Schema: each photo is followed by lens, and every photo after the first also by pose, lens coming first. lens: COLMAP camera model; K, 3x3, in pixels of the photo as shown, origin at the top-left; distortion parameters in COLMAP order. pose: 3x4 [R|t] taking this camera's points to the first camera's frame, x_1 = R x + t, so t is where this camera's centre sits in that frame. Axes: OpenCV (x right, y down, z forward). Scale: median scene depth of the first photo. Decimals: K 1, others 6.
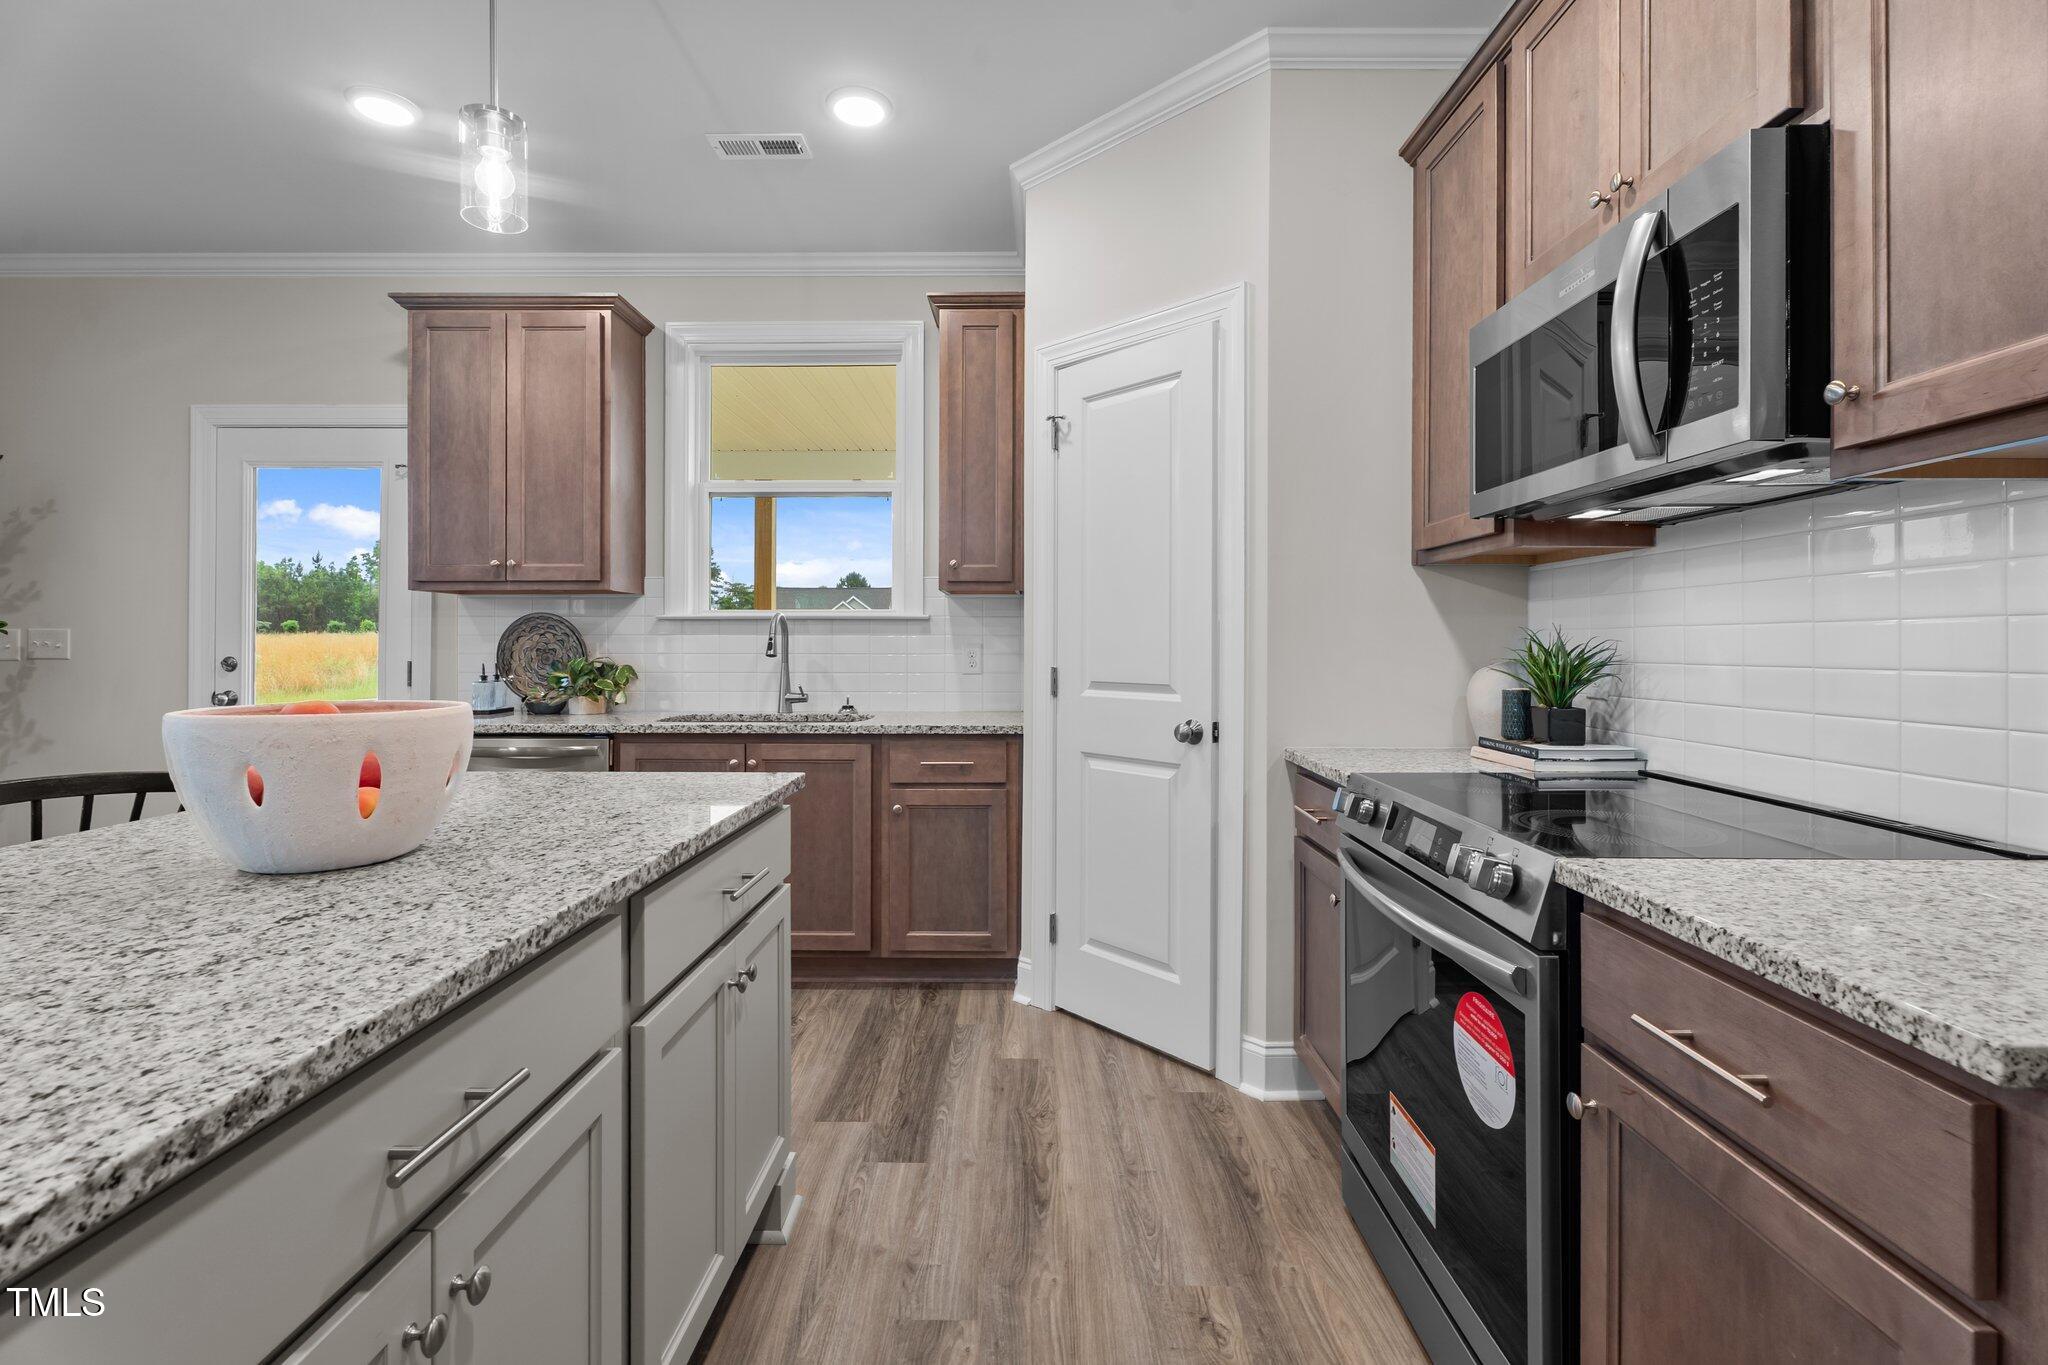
lens RADIAL K [[926.7, 0, 1023.4], [0, 926.7, 640.6], [0, 0, 1]] dist [0.002028, 0.000696]
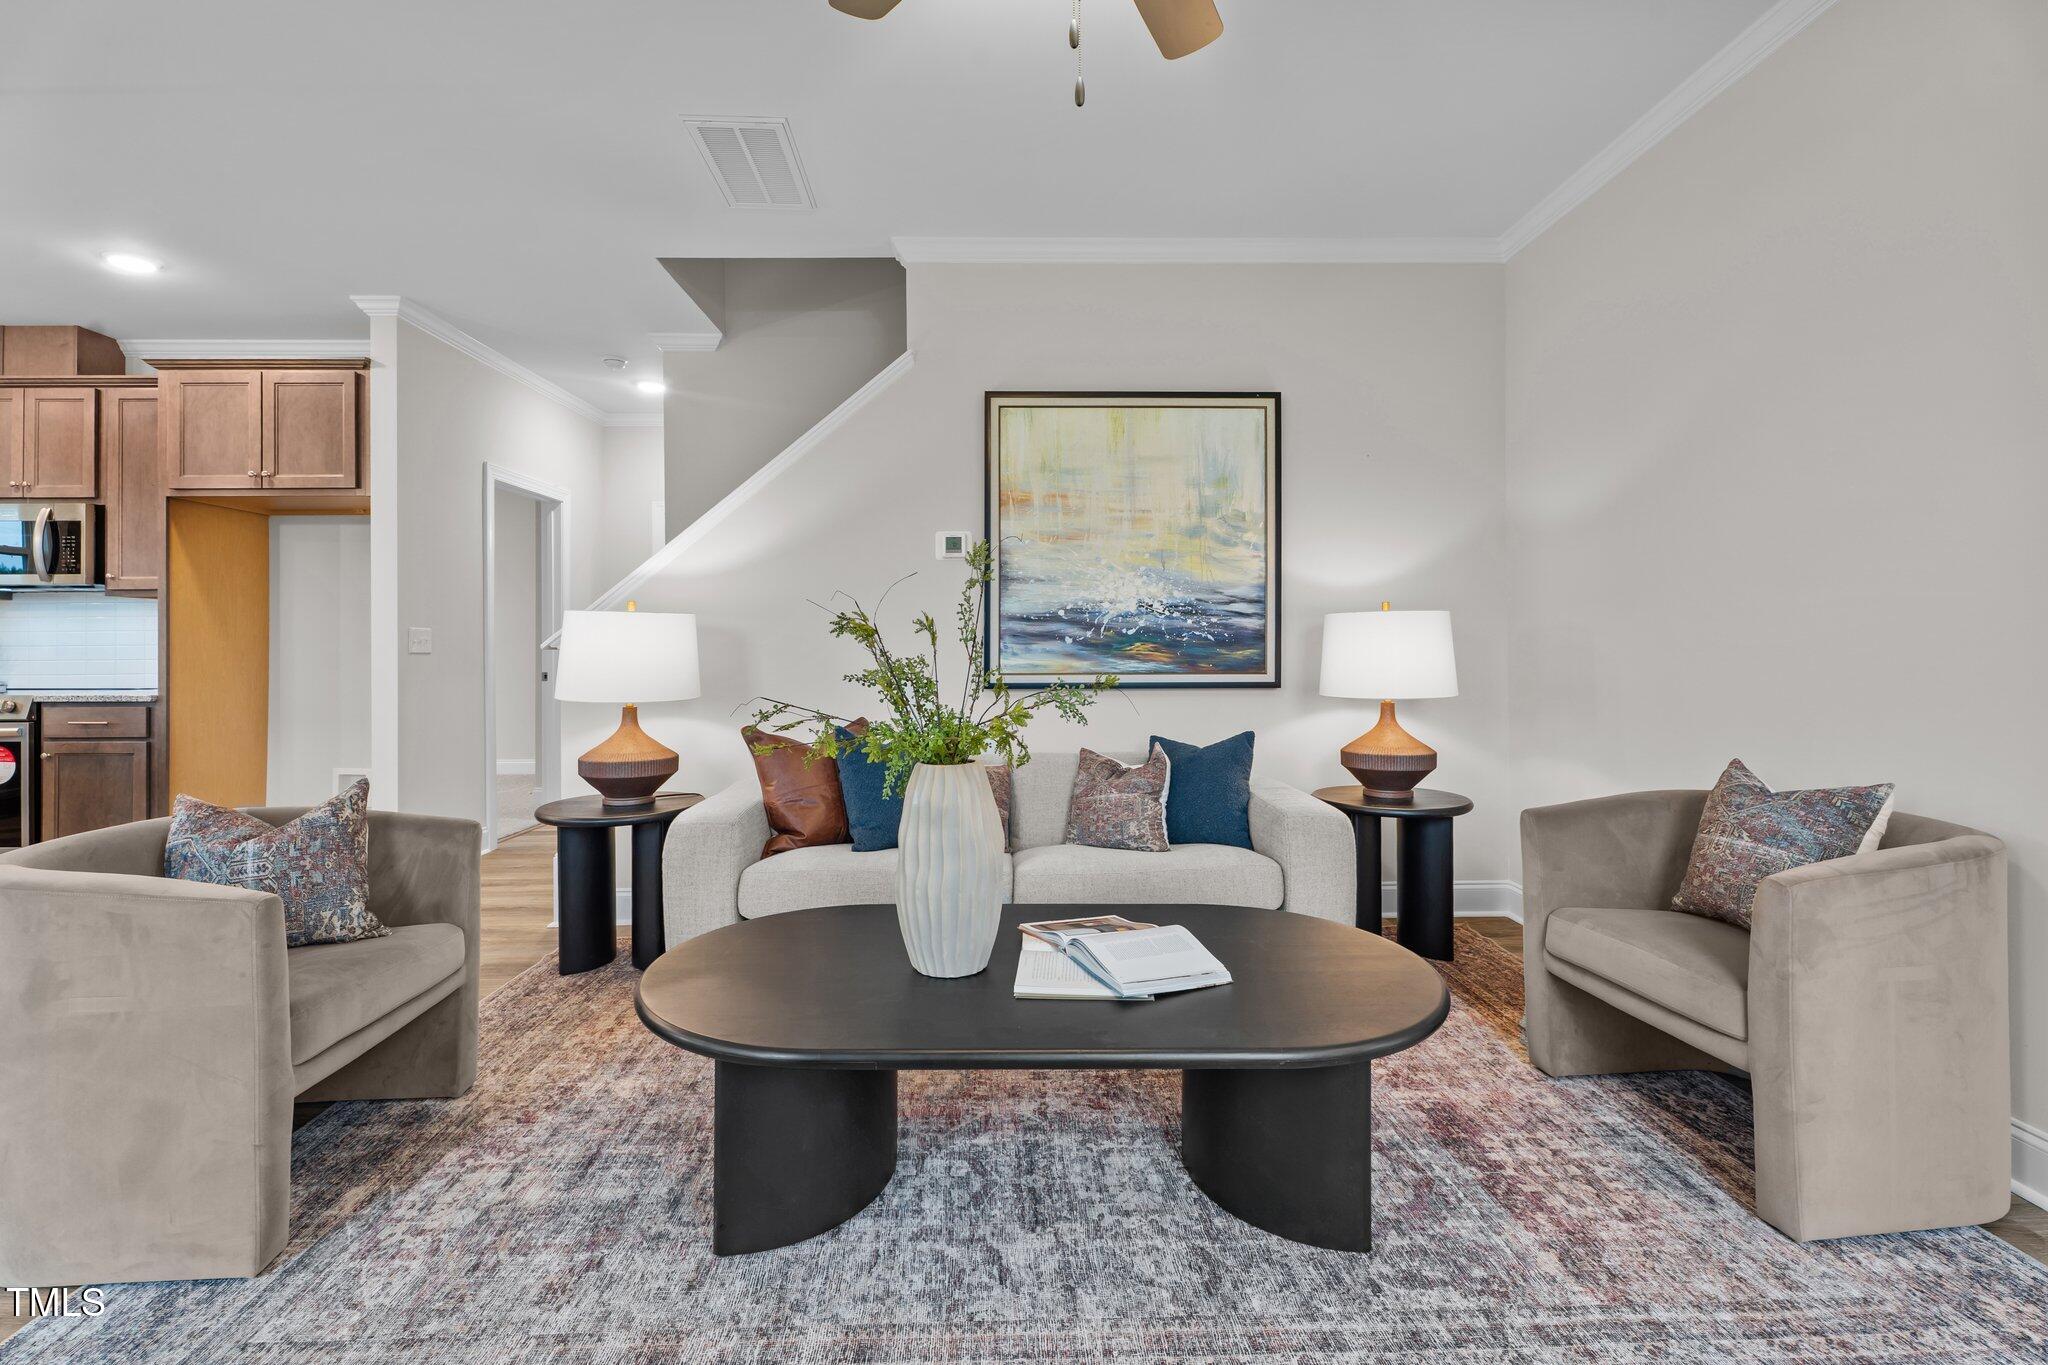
lens RADIAL K [[919.2, 0, 1022.2], [0, 919.2, 639.7], [0, 0, 1]] dist [-0.000499, 0.000418]
pose [[-0.042579, 0.007771, 0.999063, -1.081947], [0.004359, 0.999962, -0.007593, 0.022234], [-0.999084, 0.004032, -0.042612, -0.925200]]
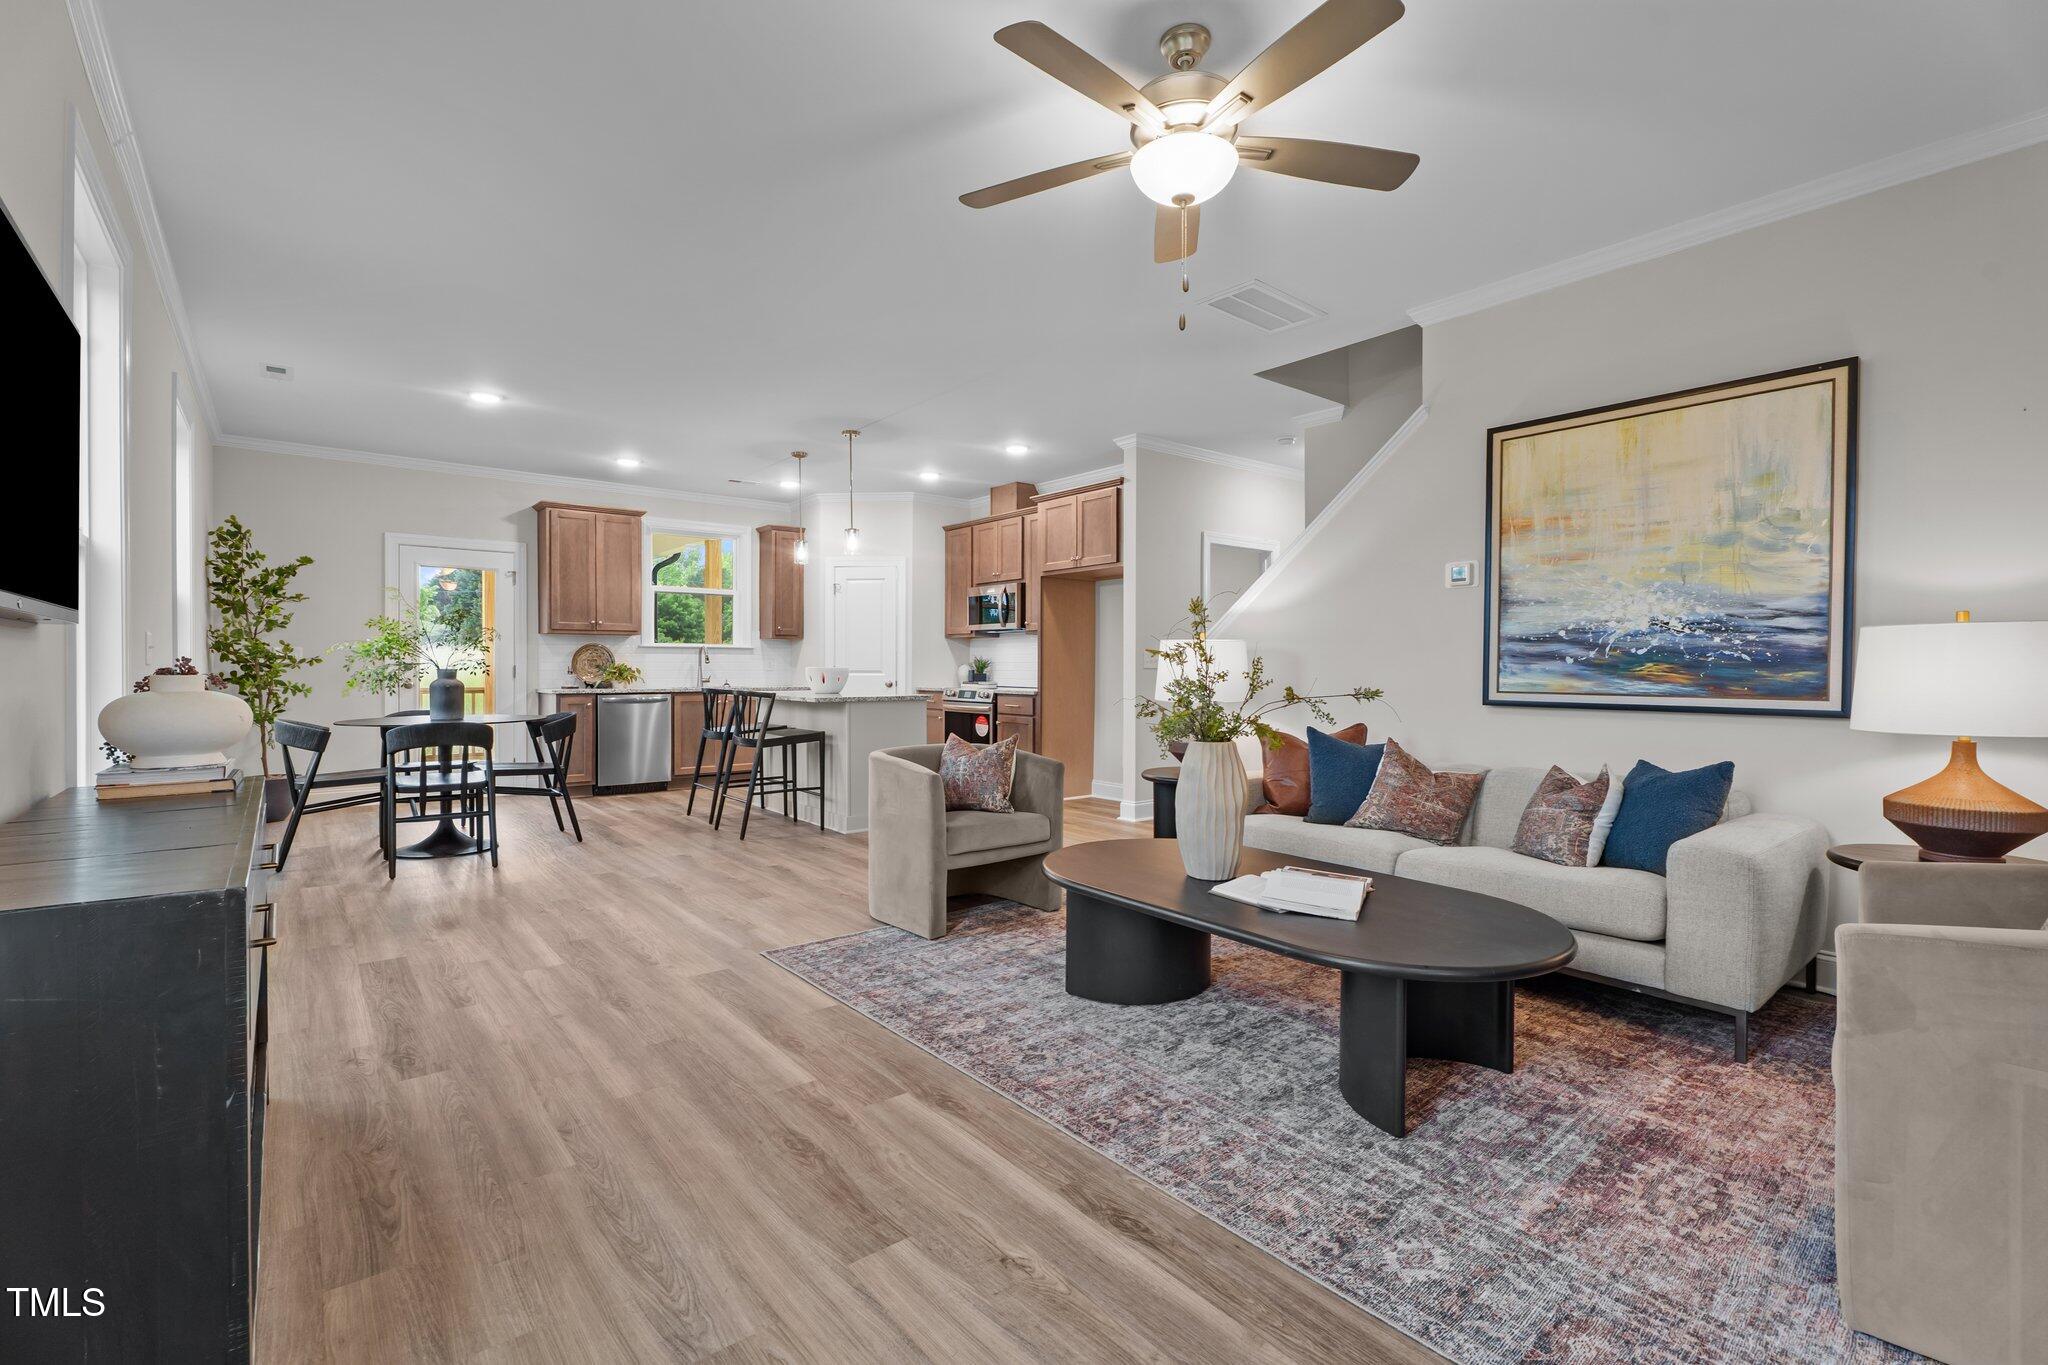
lens RADIAL K [[922.3, 0, 1025.7], [0, 922.3, 664.1], [0, 0, 1]] dist [0.004339, 0.000651]
pose [[0.765539, 0.002270, 0.643385, -1.199962], [-0.001819, 0.999997, -0.001364, 0.022033], [-0.643386, -0.000127, 0.765542, -1.439357]]
